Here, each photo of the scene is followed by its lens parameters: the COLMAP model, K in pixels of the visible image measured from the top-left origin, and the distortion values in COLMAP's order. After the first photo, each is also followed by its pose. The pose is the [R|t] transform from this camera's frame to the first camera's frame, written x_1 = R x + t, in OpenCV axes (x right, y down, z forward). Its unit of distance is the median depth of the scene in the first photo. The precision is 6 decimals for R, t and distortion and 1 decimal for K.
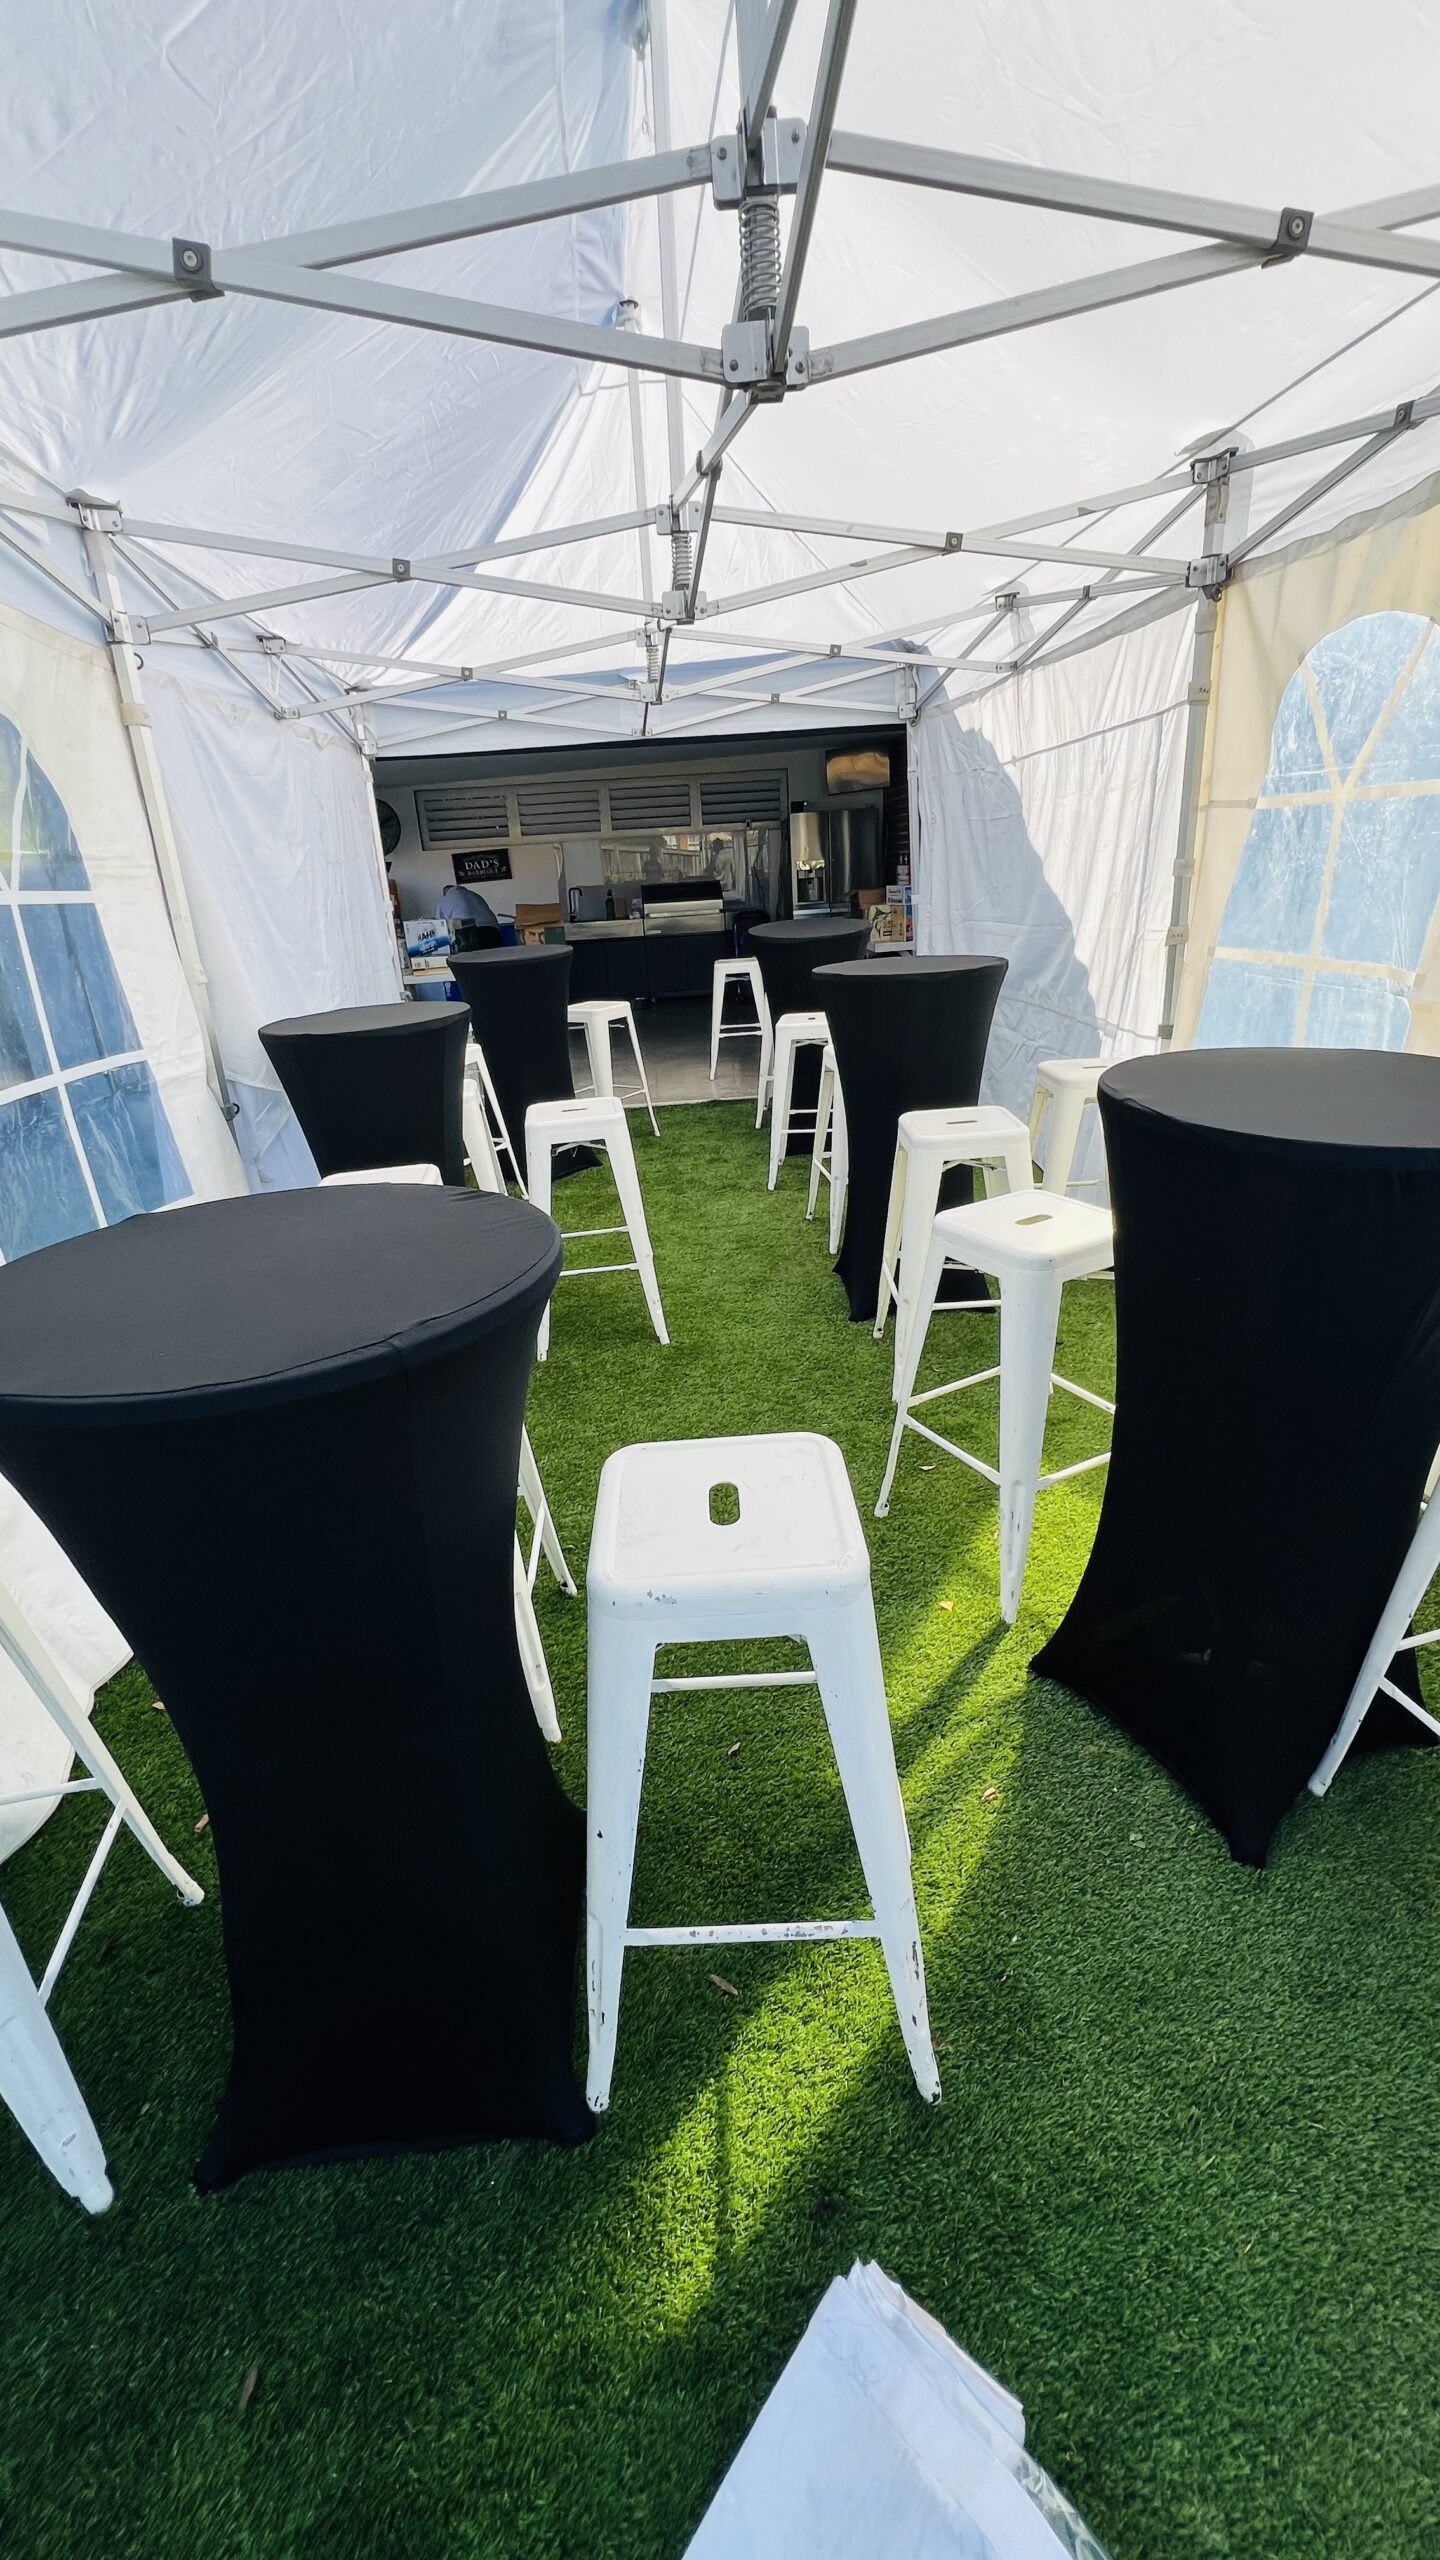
lens RADIAL K [[967.8, 0, 710.9], [0, 967.8, 1274.0], [0, 0, 1]] dist [-0.002594, 0.003774]
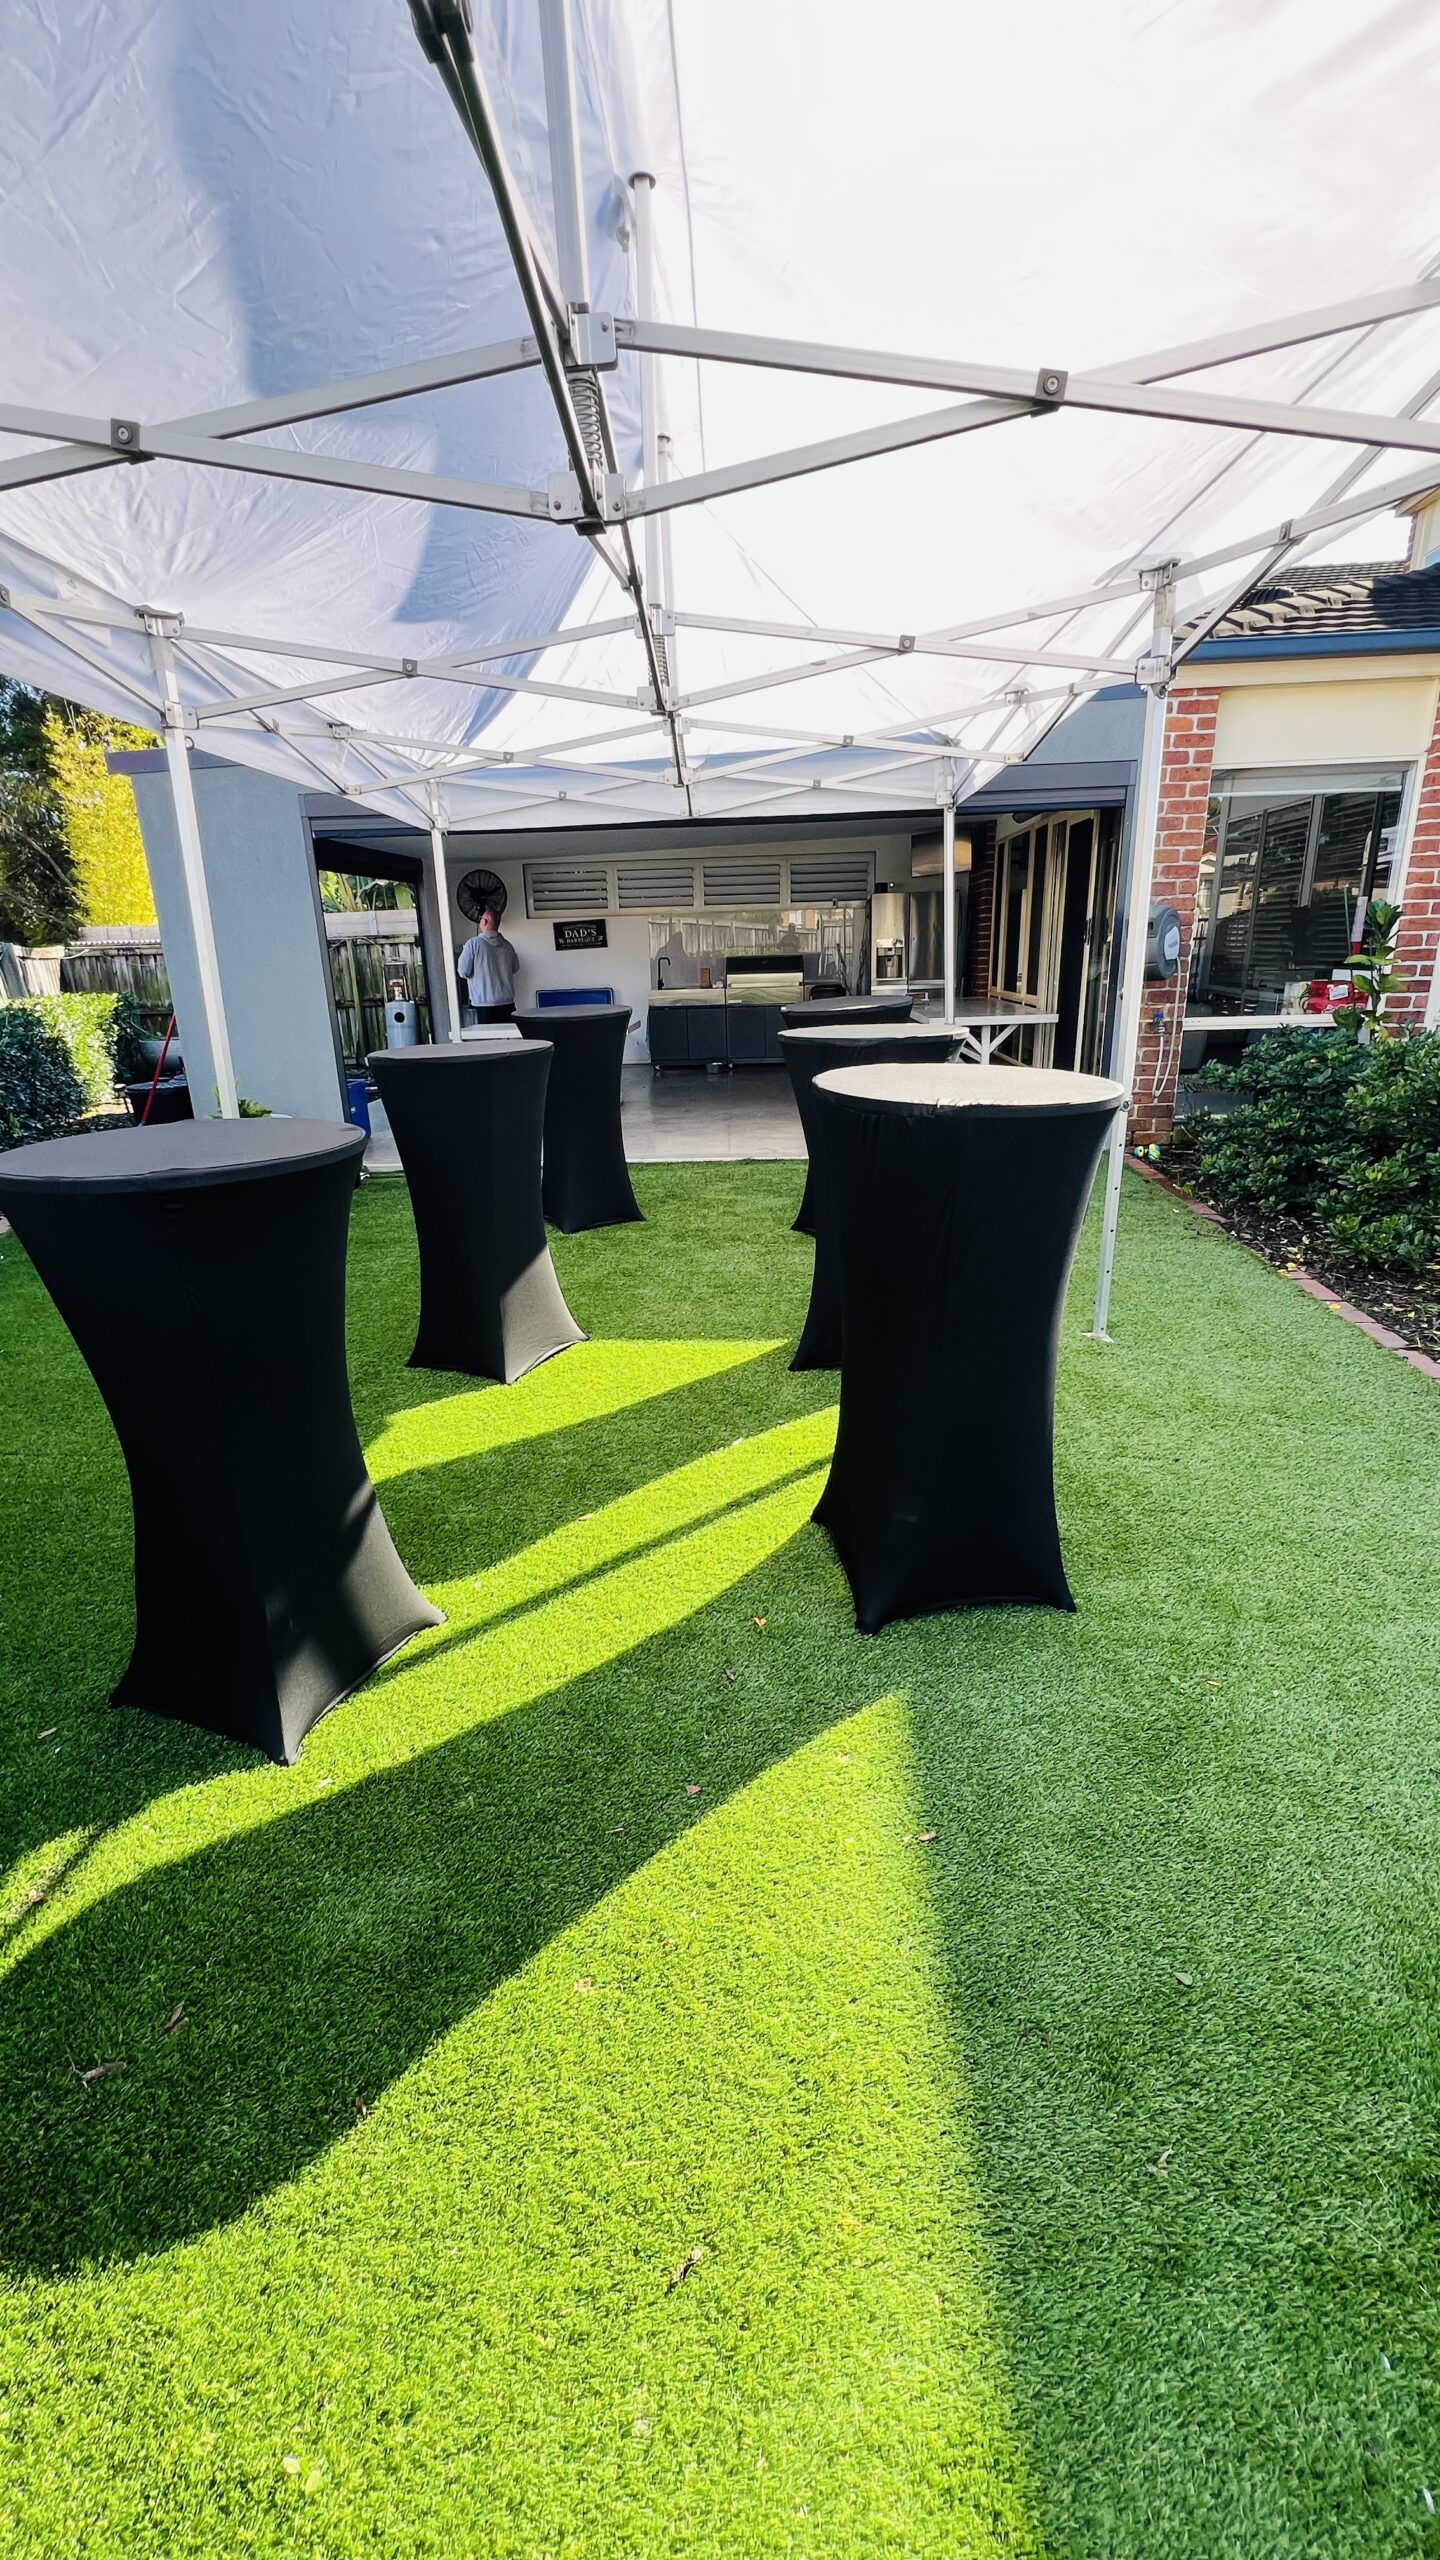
lens RADIAL K [[967.8, 0, 710.9], [0, 967.8, 1274.0], [0, 0, 1]] dist [-0.002594, 0.003774]
pose [[0.992506, 0.065871, -0.102917, 0.126915], [-0.072828, 0.995200, -0.065367, 0.020476], [0.098117, 0.072373, 0.992540, -0.028922]]
